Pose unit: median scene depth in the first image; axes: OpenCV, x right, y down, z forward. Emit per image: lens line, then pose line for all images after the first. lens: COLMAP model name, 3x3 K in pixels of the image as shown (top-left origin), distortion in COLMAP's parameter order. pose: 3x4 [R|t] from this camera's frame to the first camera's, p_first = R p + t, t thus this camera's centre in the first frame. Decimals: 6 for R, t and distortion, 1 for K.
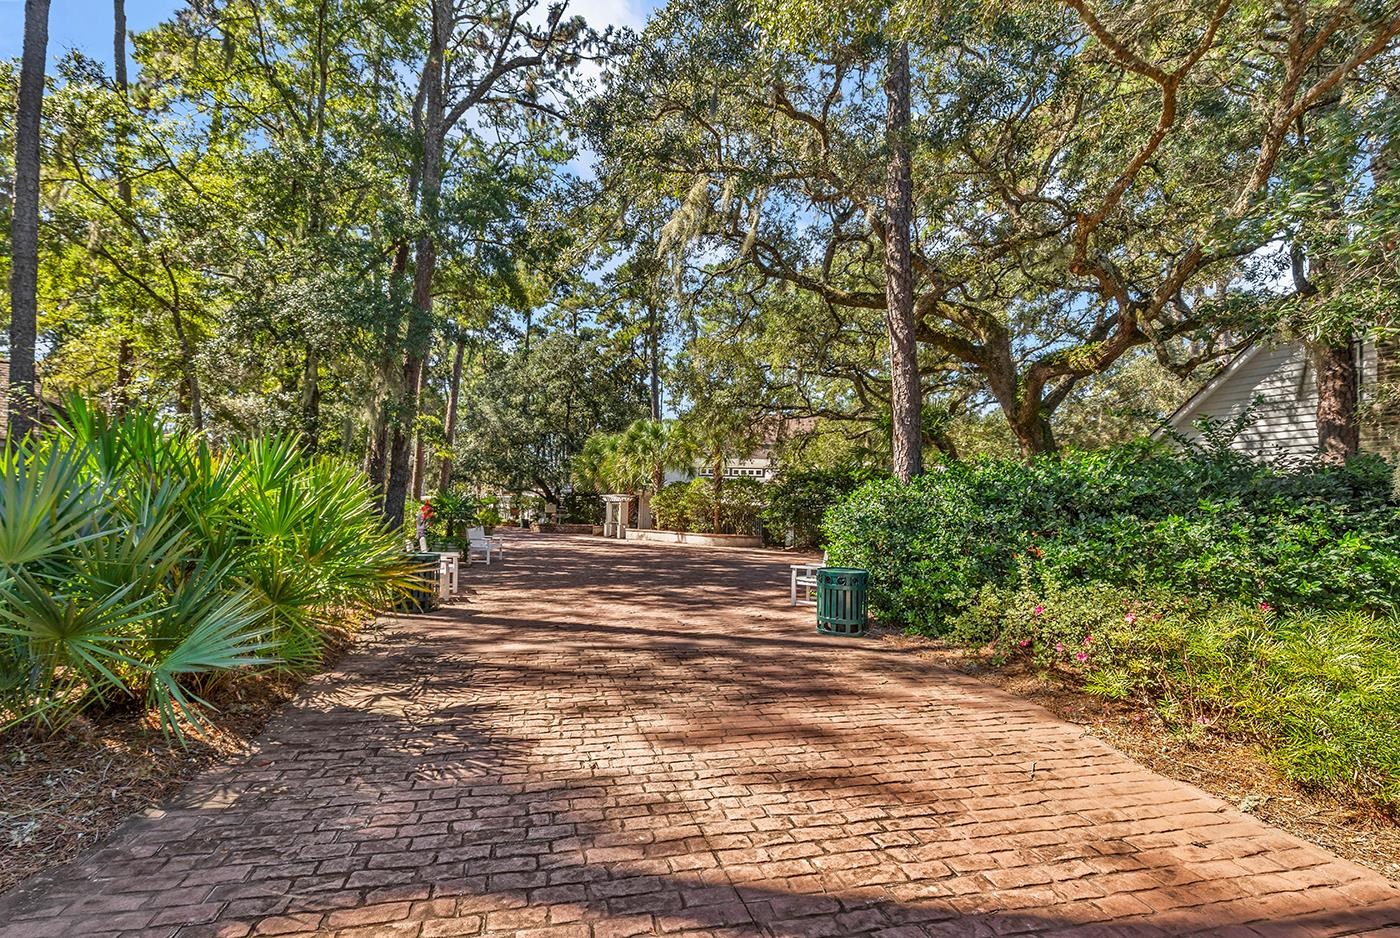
lens RADIAL K [[632.9, 0, 700.0], [0, 632.9, 469.0], [0, 0, 1]] dist [-0.000767, -0.000187]
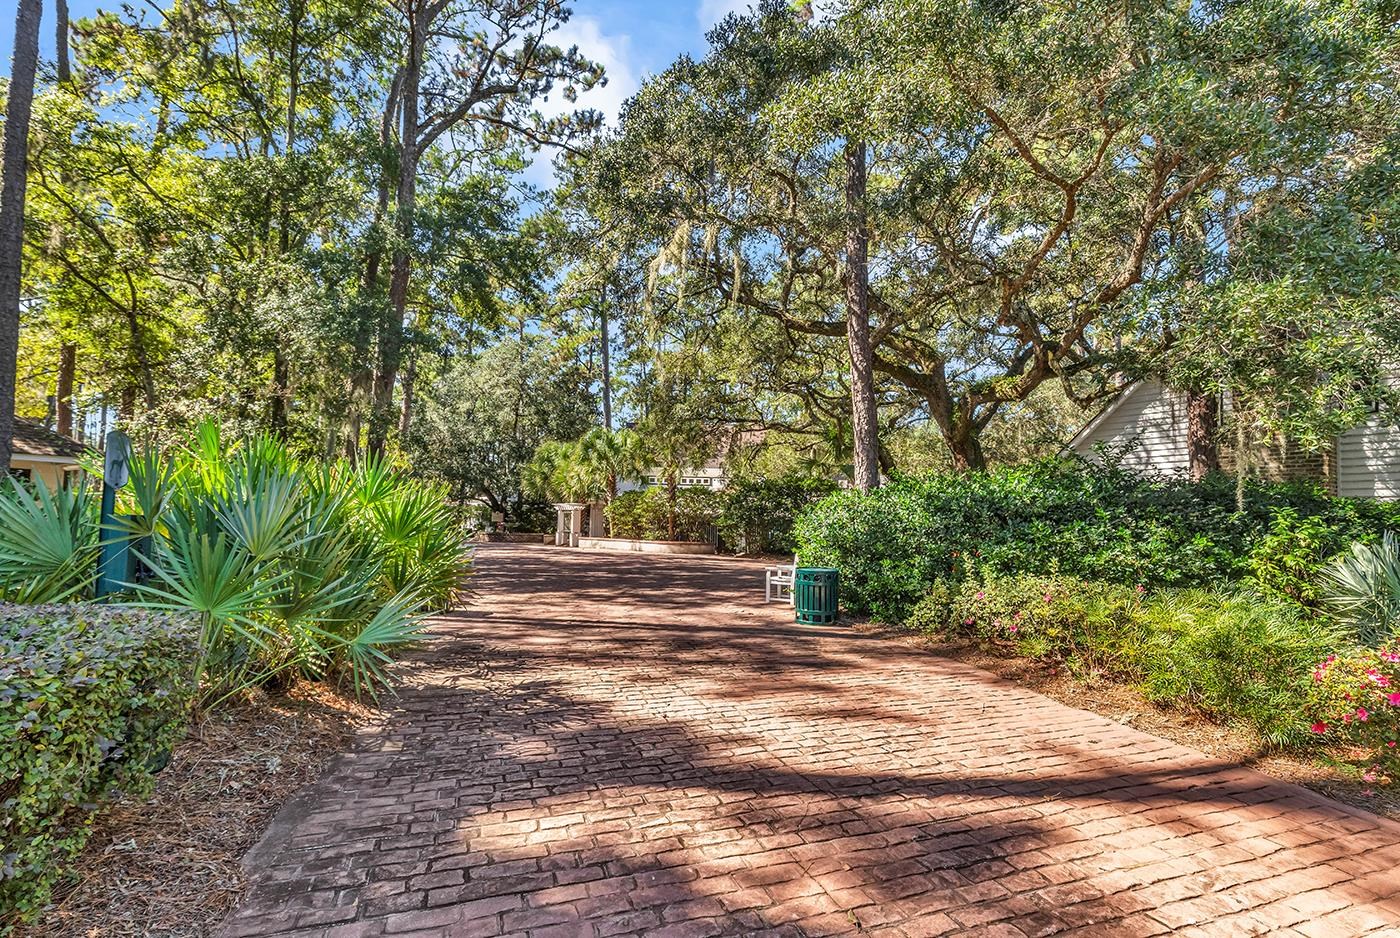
lens RADIAL K [[662.8, 0, 700.6], [0, 662.8, 456.2], [0, 0, 1]] dist [-0.000703, 0.000208]
pose [[0.992749, 0.006949, 0.120006, -0.122421], [-0.003528, 0.999582, -0.028692, -0.011486], [-0.120155, 0.028060, 0.992359, -0.174299]]
